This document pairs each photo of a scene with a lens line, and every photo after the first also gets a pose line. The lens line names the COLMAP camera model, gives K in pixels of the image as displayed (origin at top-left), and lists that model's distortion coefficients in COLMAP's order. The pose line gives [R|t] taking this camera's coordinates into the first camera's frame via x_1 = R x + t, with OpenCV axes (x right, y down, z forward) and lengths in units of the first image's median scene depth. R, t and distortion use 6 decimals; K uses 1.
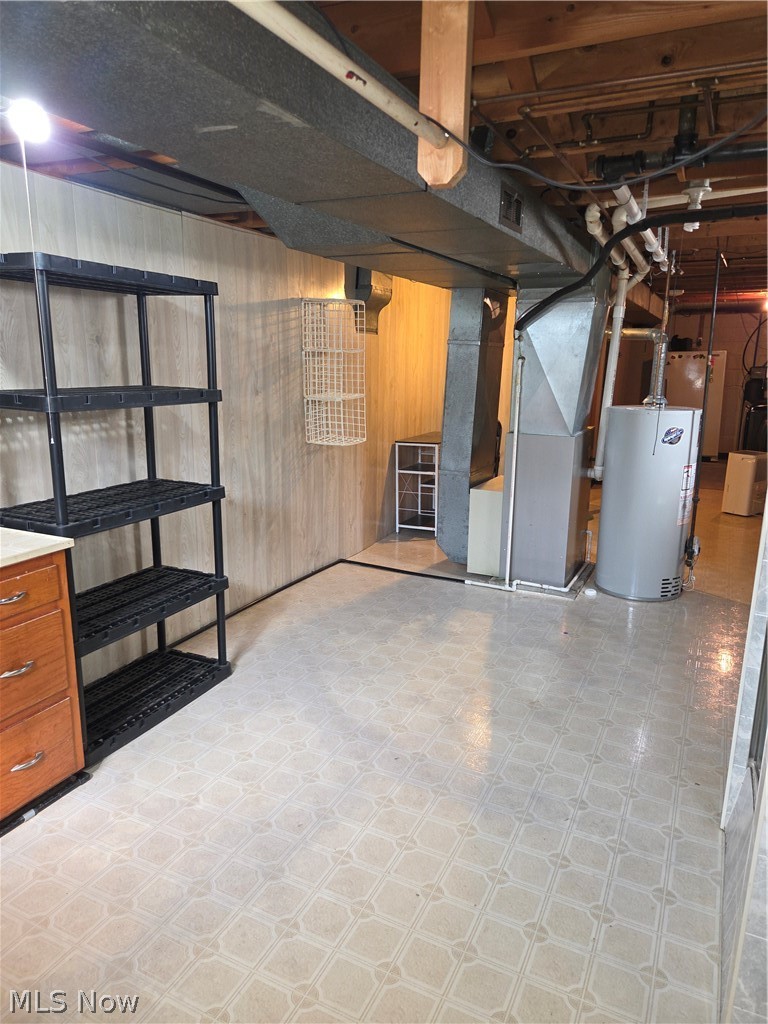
lens RADIAL K [[691.4, 0, 385.9], [0, 691.4, 513.9], [0, 0, 1]] dist [0.067793, -0.049261]
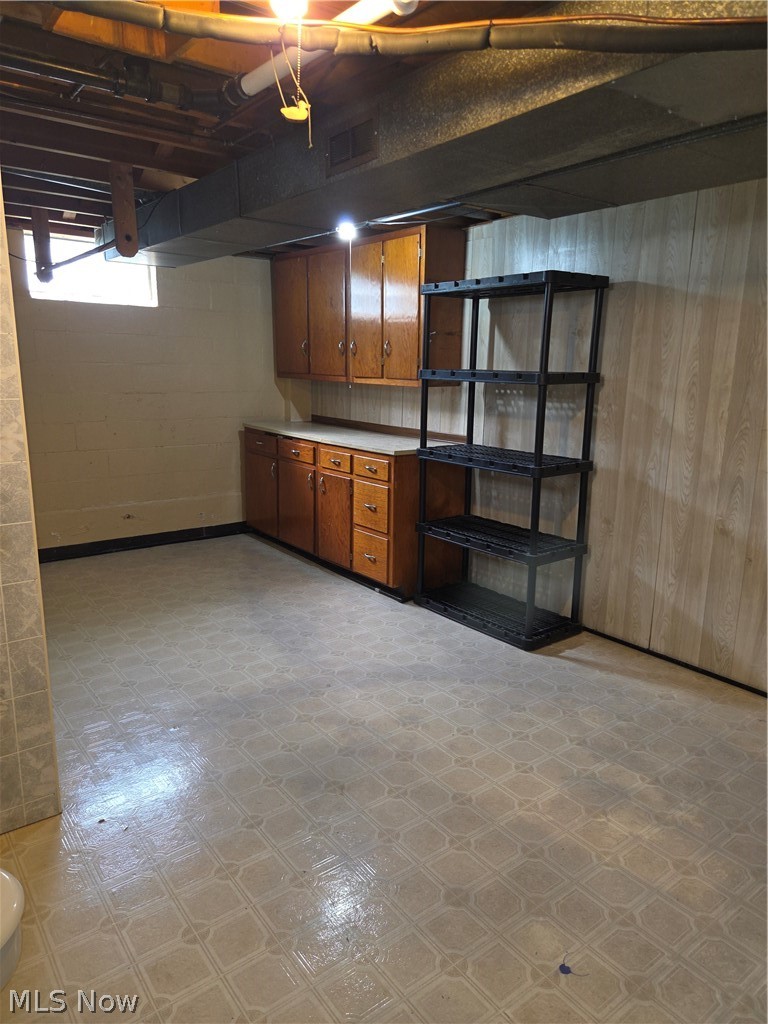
lens RADIAL K [[691.4, 0, 385.9], [0, 691.4, 513.9], [0, 0, 1]] dist [0.067793, -0.049261]
pose [[-0.451520, 0.174740, -0.874983, 0.801143], [-0.215856, 0.930115, 0.297139, -0.238716], [0.865757, 0.323035, -0.382247, 1.239859]]
